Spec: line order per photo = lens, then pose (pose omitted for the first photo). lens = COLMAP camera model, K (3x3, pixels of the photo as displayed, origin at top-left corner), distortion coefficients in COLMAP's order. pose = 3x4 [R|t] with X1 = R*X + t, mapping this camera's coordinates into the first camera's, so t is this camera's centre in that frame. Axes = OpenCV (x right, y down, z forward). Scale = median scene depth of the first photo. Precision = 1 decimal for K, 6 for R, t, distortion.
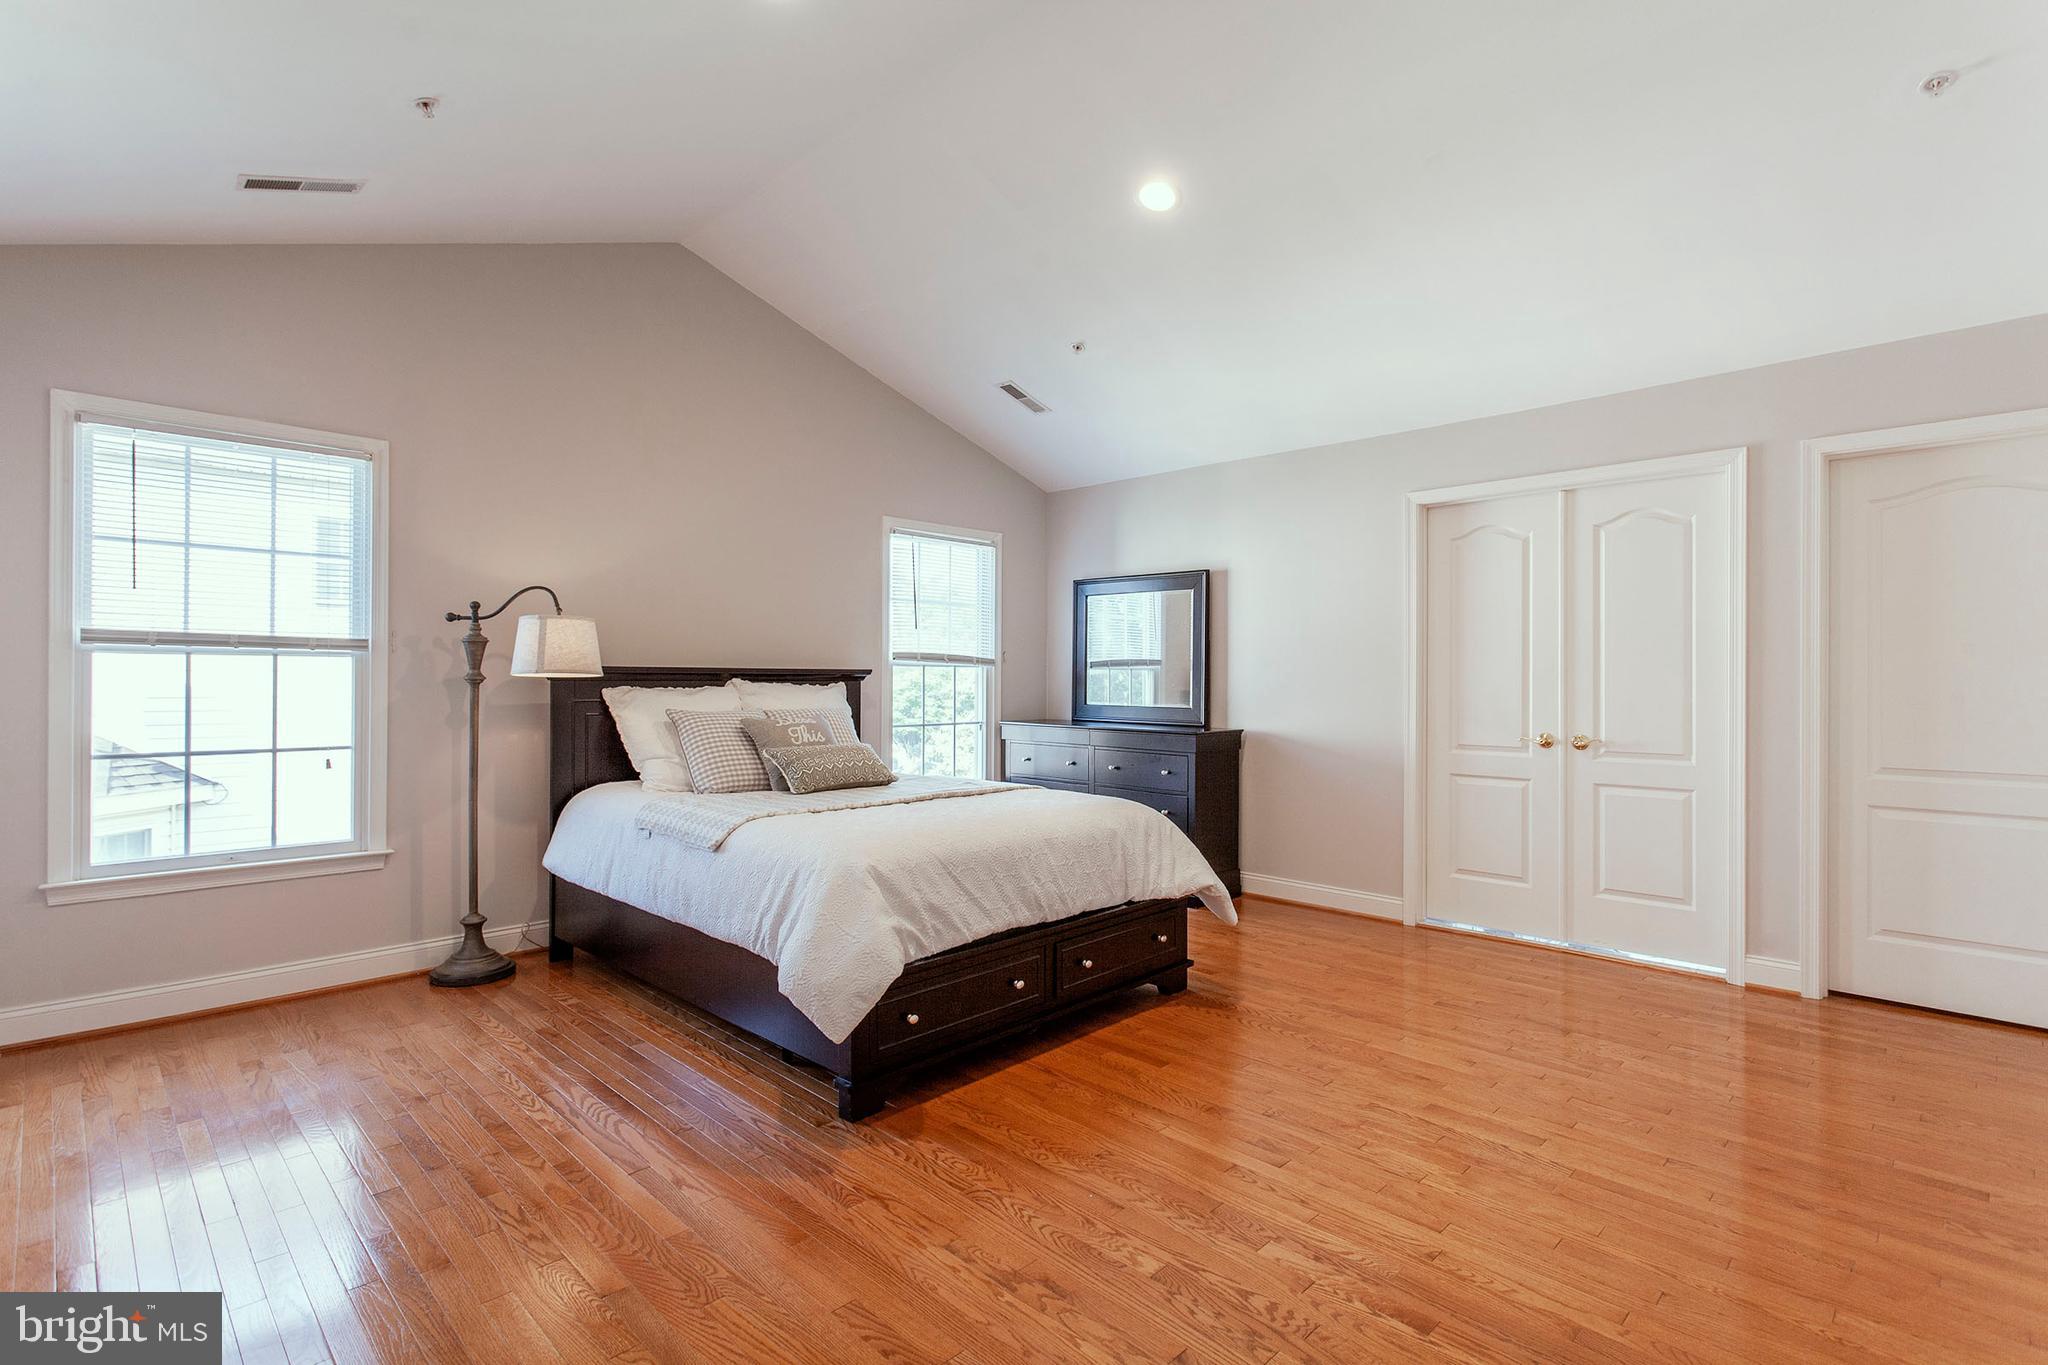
lens RADIAL K [[984.0, 0, 1020.9], [0, 984.0, 687.3], [0, 0, 1]] dist [0.000778, 0.001748]
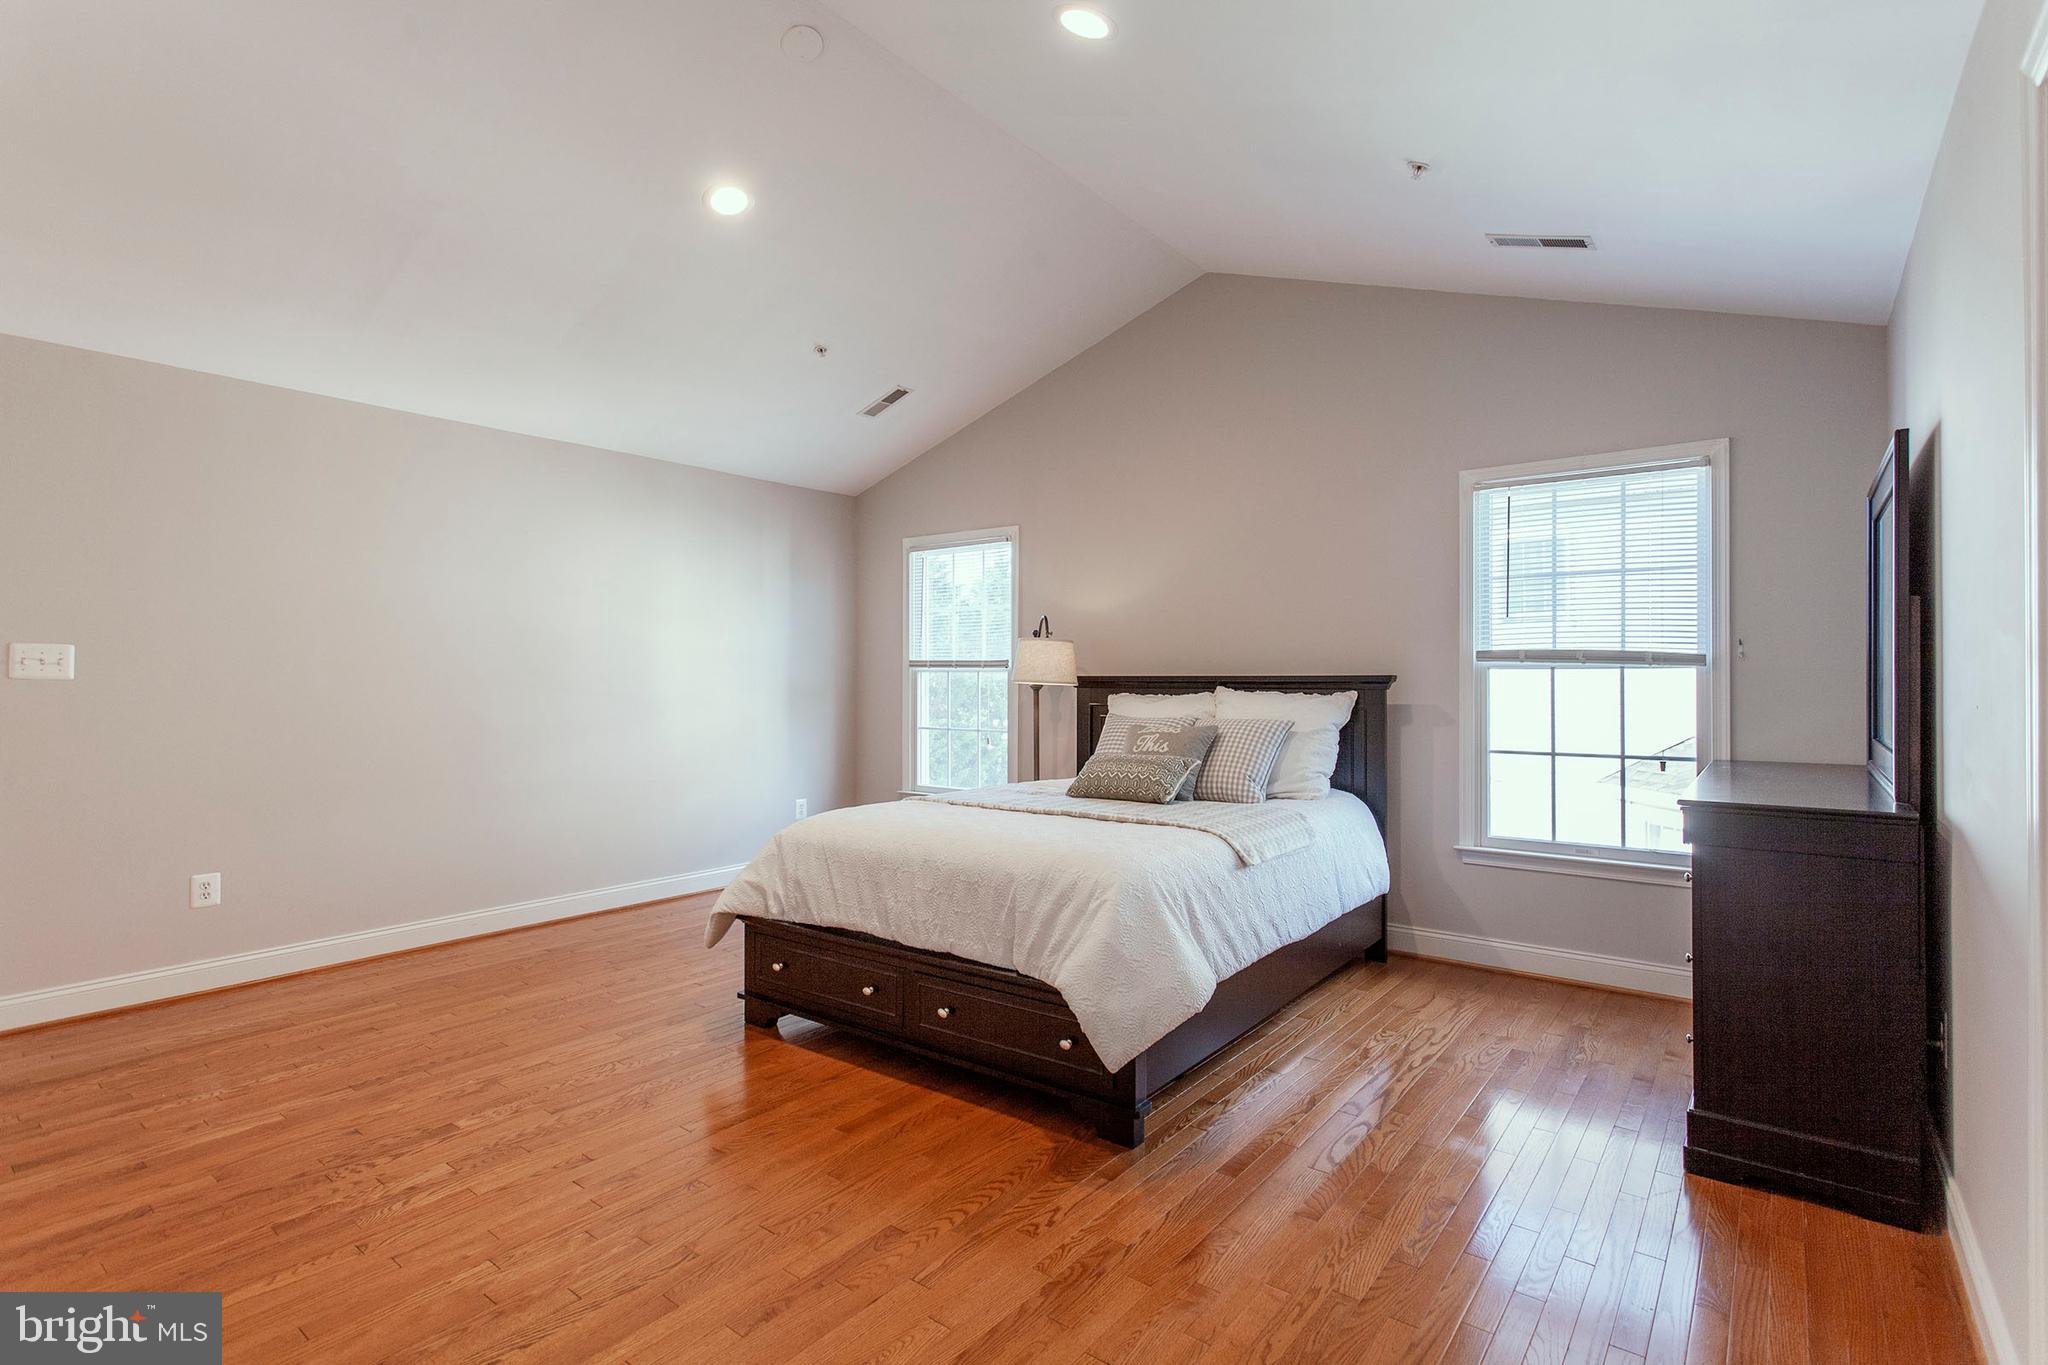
lens RADIAL K [[984.0, 0, 1026.7], [0, 984.0, 694.0], [0, 0, 1]] dist [0.000778, 0.001748]
pose [[0.119828, 0.005297, -0.992781, 0.592951], [-0.011011, 0.999931, 0.004006, -0.002897], [0.992734, 0.010451, 0.119878, 0.610509]]
